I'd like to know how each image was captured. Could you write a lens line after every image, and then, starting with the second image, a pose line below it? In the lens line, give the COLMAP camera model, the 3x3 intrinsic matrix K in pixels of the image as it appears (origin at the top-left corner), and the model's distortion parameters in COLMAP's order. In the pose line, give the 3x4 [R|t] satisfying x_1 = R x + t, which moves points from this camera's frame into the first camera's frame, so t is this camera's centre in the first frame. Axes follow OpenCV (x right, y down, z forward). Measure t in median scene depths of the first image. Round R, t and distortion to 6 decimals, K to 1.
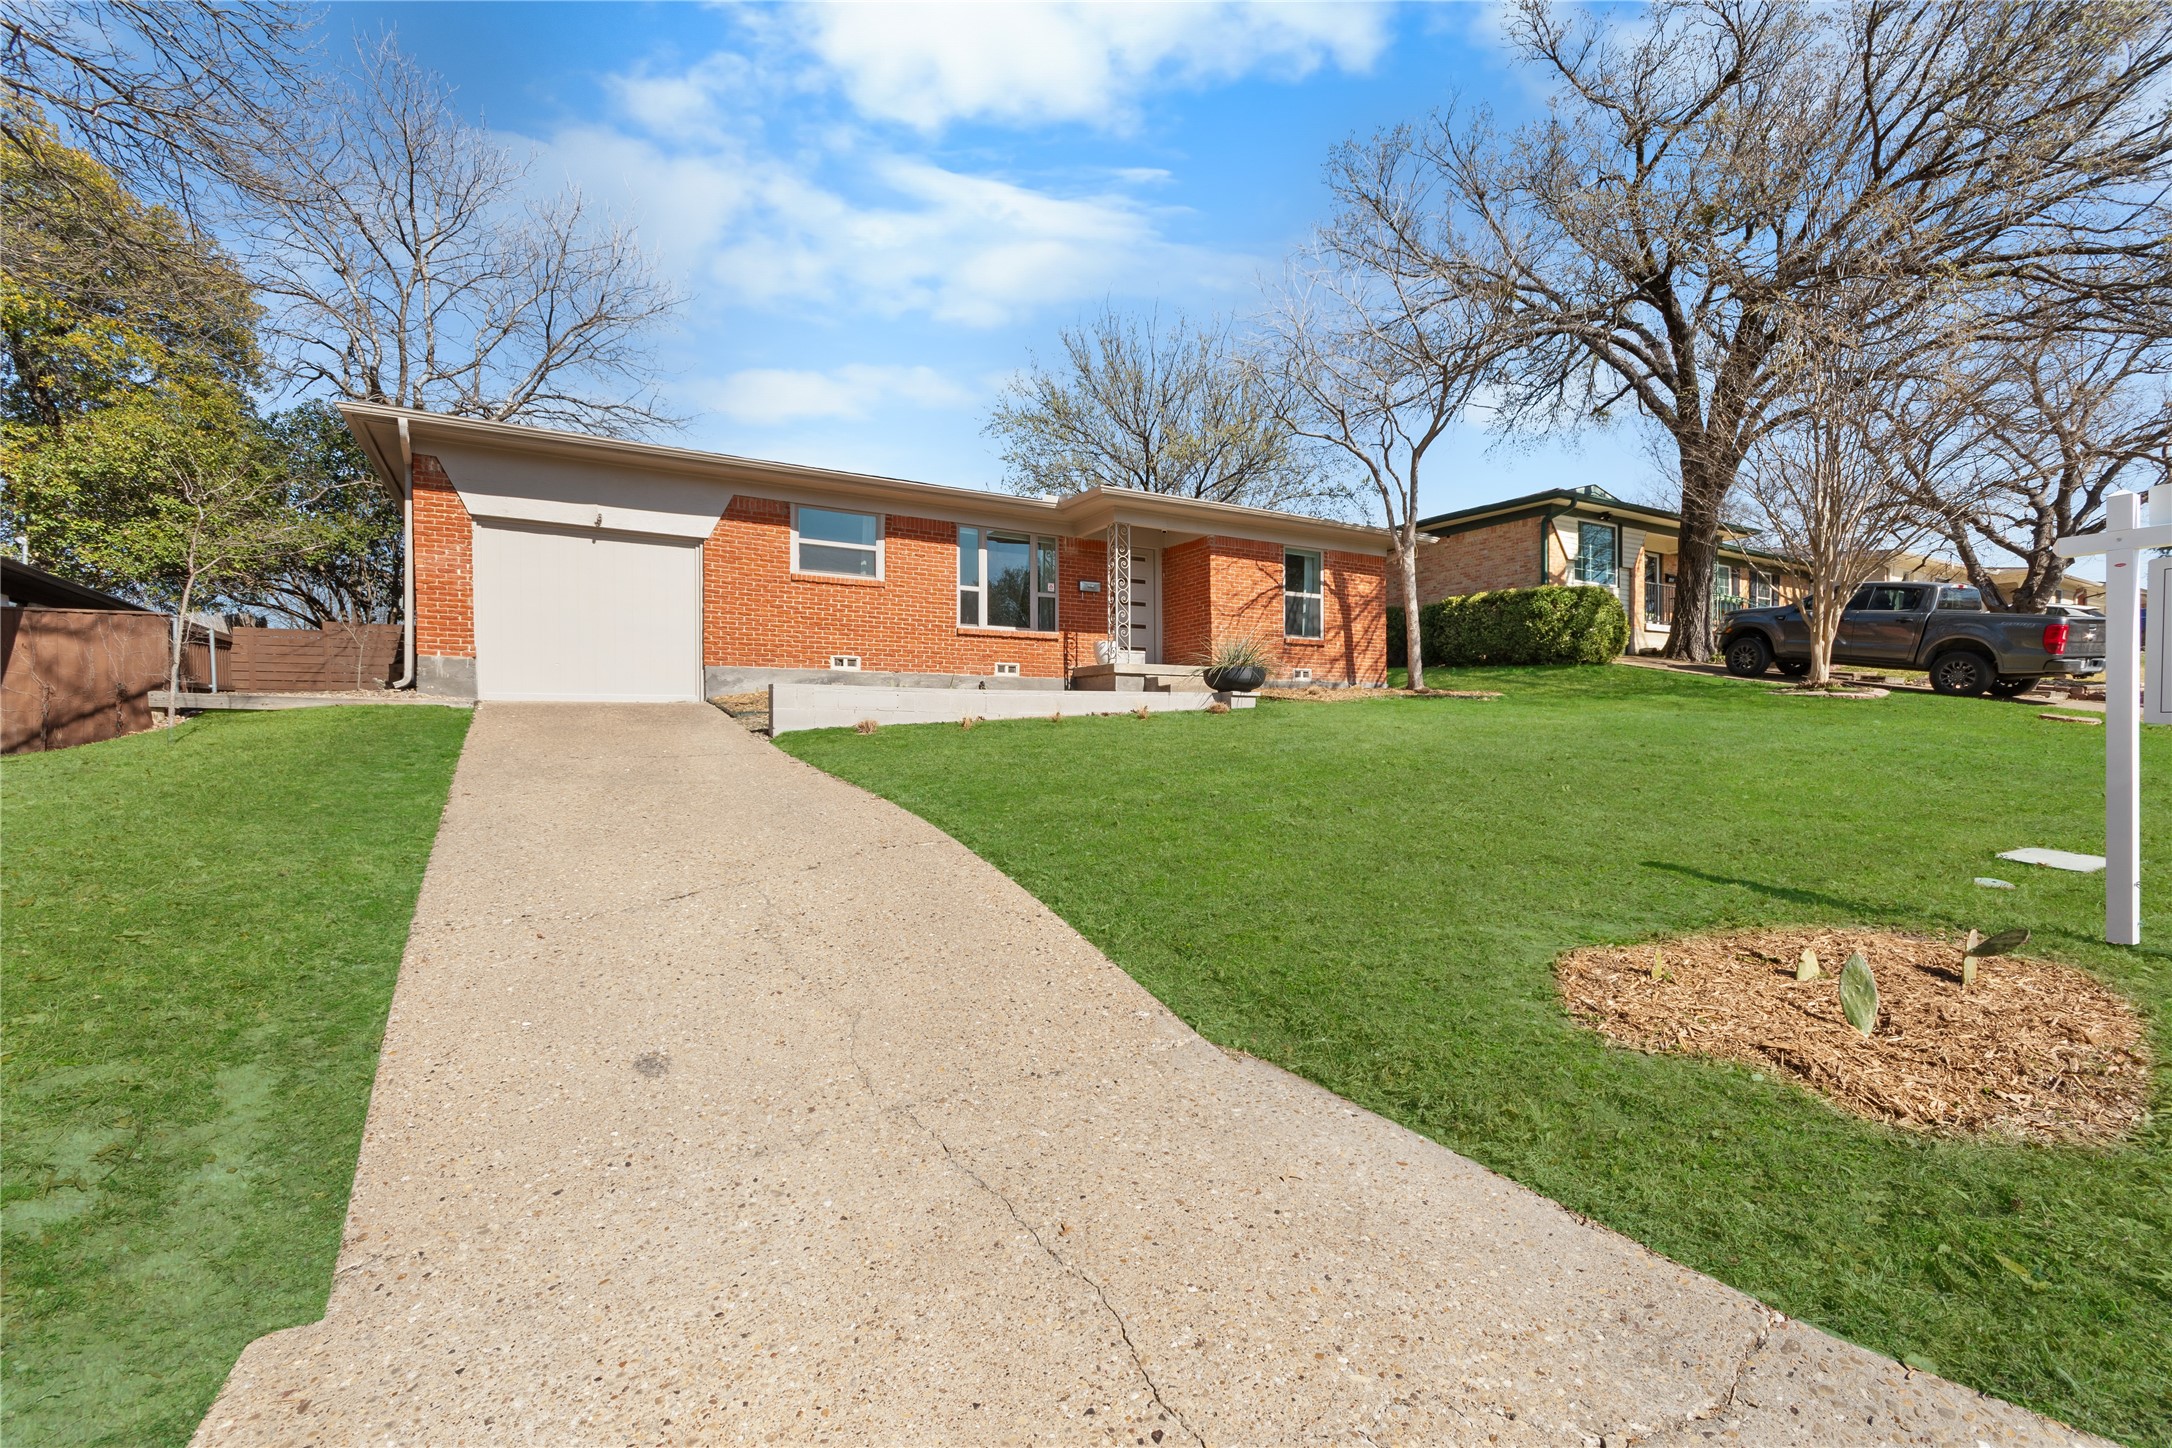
lens RADIAL K [[957.2, 0, 1087.1], [0, 957.2, 726.7], [0, 0, 1]] dist [0.007635, -0.000875]
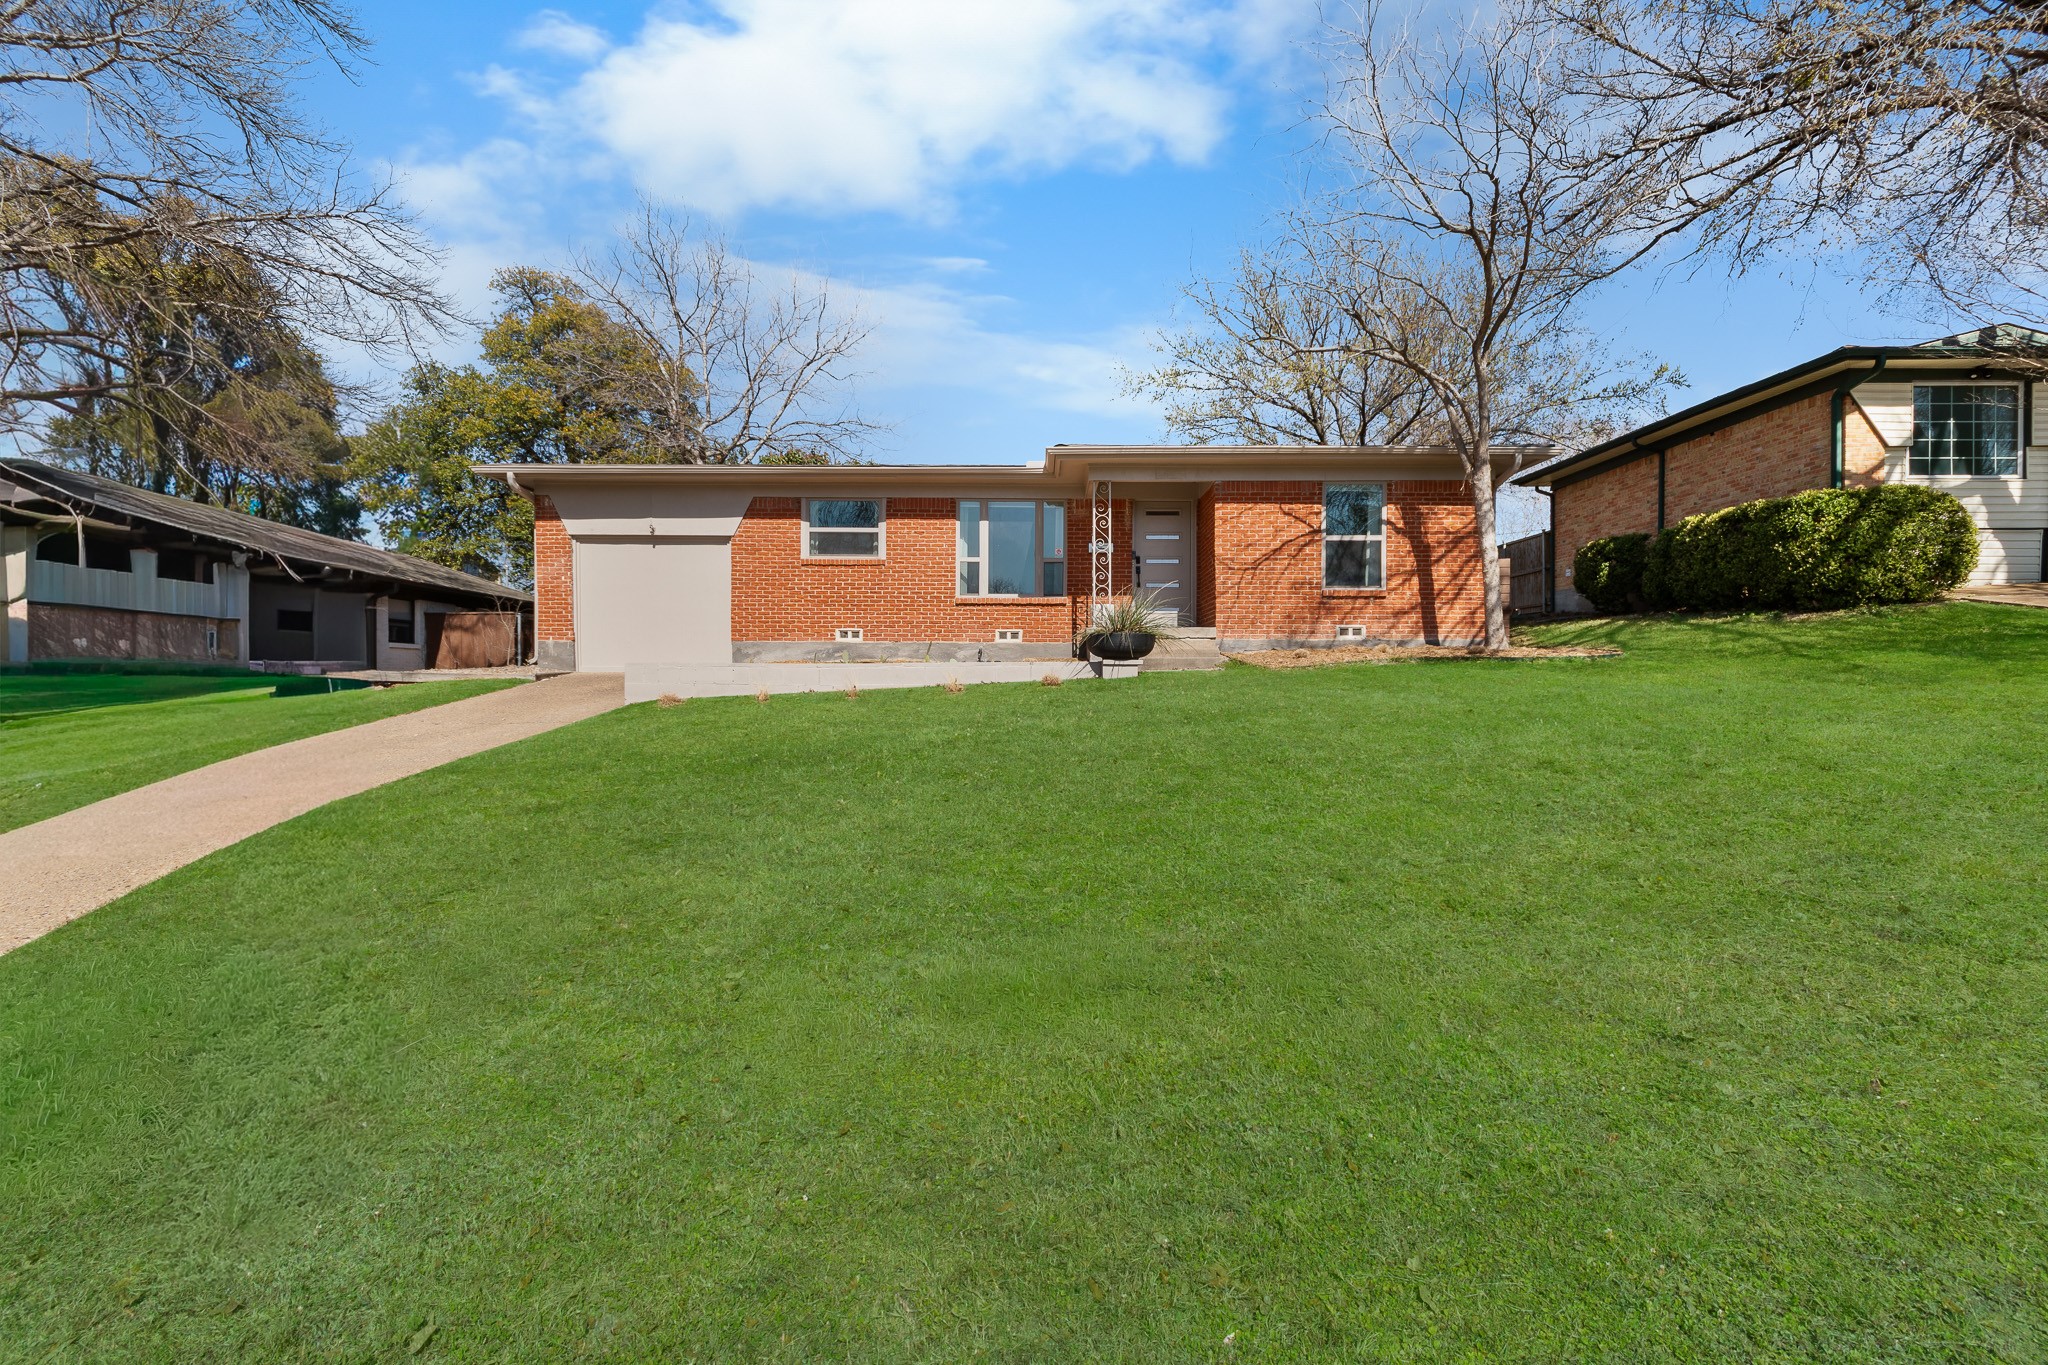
lens RADIAL K [[902.6, 0, 1022.1], [0, 902.6, 686.9], [0, 0, 1]] dist [0.007635, -0.000875]
pose [[0.855723, 0.006800, -0.517389, 0.414187], [-0.000044, 0.999915, 0.013068, -0.017281], [0.517434, -0.011160, 0.855651, 0.174313]]
